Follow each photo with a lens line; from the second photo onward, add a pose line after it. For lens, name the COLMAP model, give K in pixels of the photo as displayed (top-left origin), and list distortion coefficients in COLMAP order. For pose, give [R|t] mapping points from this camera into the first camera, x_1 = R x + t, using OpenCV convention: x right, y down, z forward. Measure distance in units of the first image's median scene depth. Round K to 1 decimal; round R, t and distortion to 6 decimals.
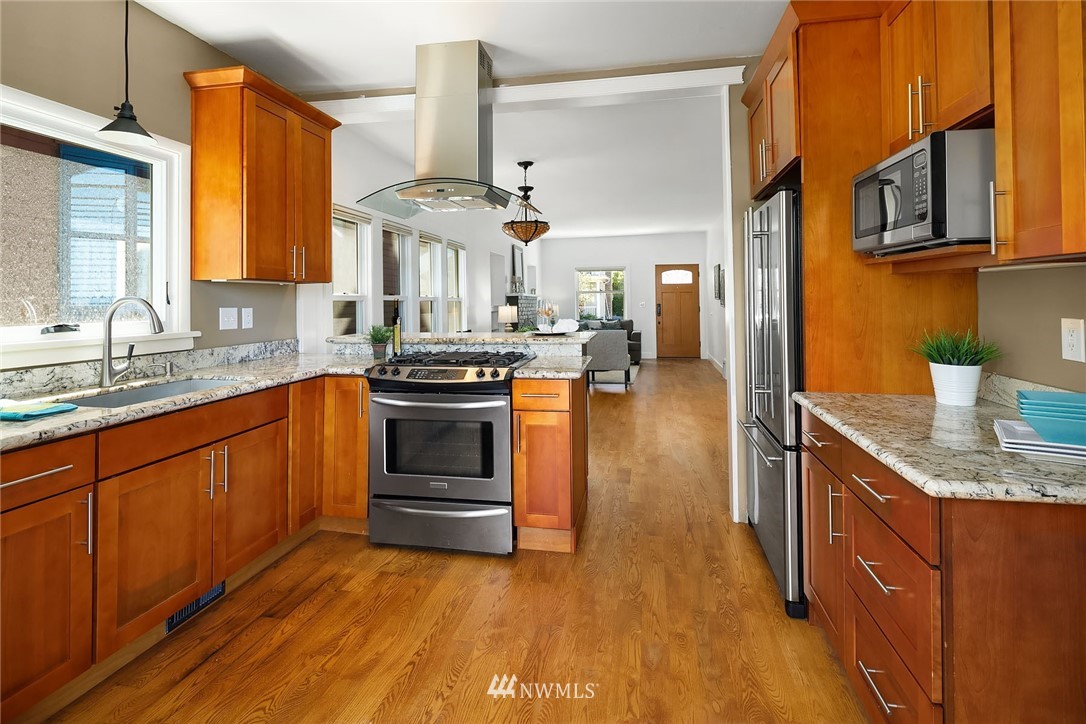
lens RADIAL K [[532.0, 0, 545.4], [0, 532.0, 295.9], [0, 0, 1]] dist [0.001683, -0.001837]
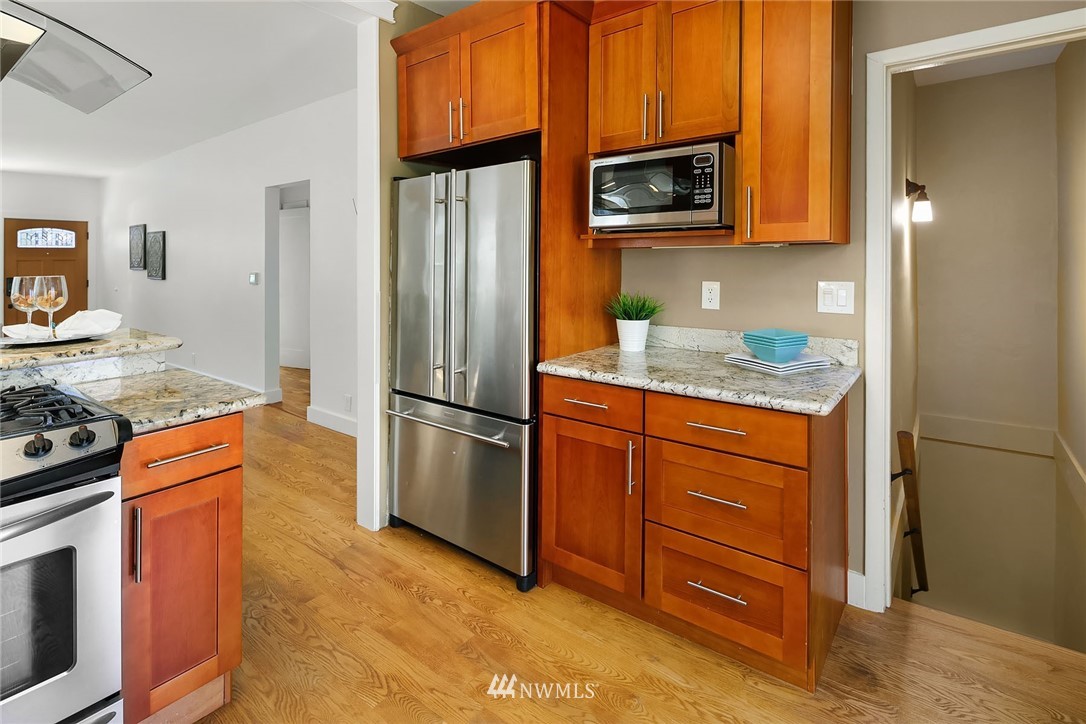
lens RADIAL K [[532.0, 0, 550.5], [0, 532.0, 264.6], [0, 0, 1]] dist [0.001683, -0.001837]
pose [[0.441100, -0.003184, 0.897453, -0.341611], [0.002707, 0.999994, 0.002217, -0.005995], [-0.897454, 0.001451, 0.441105, 0.440816]]
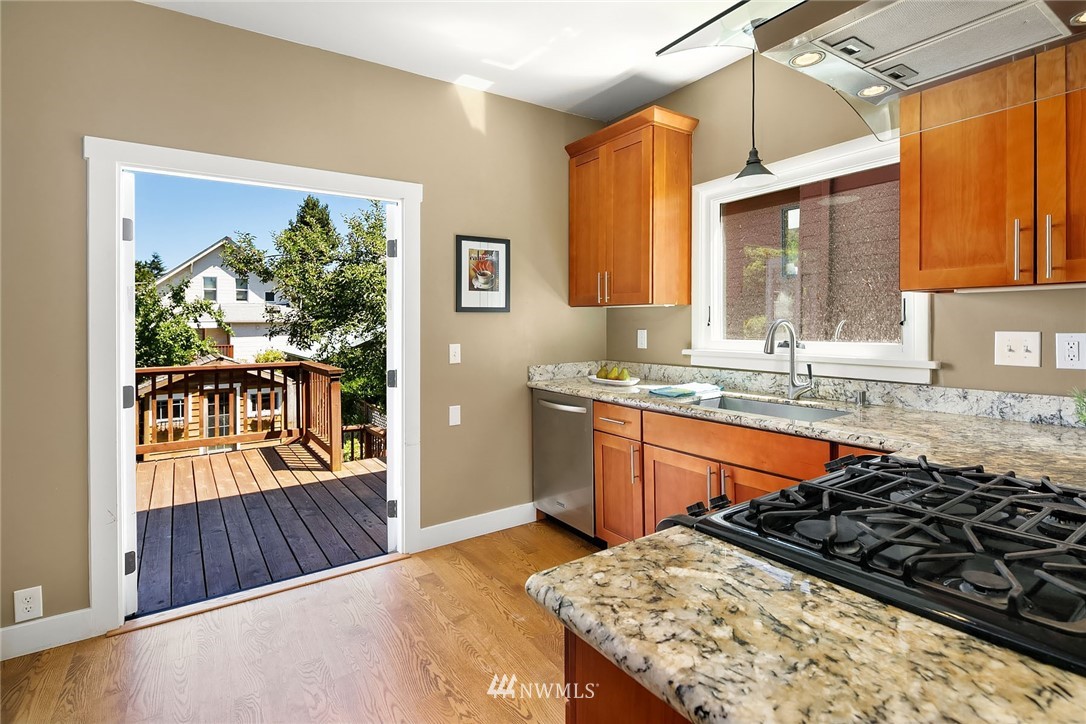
lens RADIAL K [[532.0, 0, 557.4], [0, 532.0, 315.3], [0, 0, 1]] dist [0.001683, -0.001837]
pose [[-0.698613, 0.004808, -0.715484, 0.274930], [0.020847, 0.999690, -0.013638, 0.000492], [0.715196, -0.024443, -0.698496, 1.241449]]
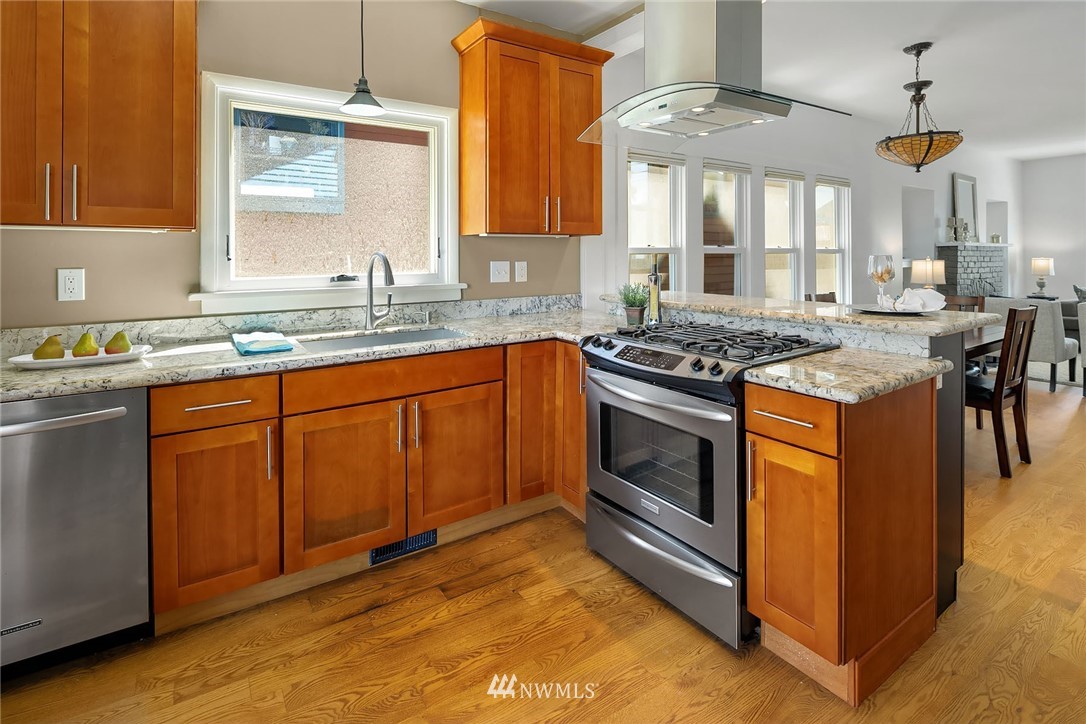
lens RADIAL K [[532.0, 0, 541.9], [0, 532.0, 259.1], [0, 0, 1]] dist [0.001683, -0.001837]
pose [[0.699850, 0.014643, -0.714140, 0.230431], [0.004982, 0.999665, 0.025381, -0.008997], [0.714273, -0.021321, 0.699543, 0.398914]]
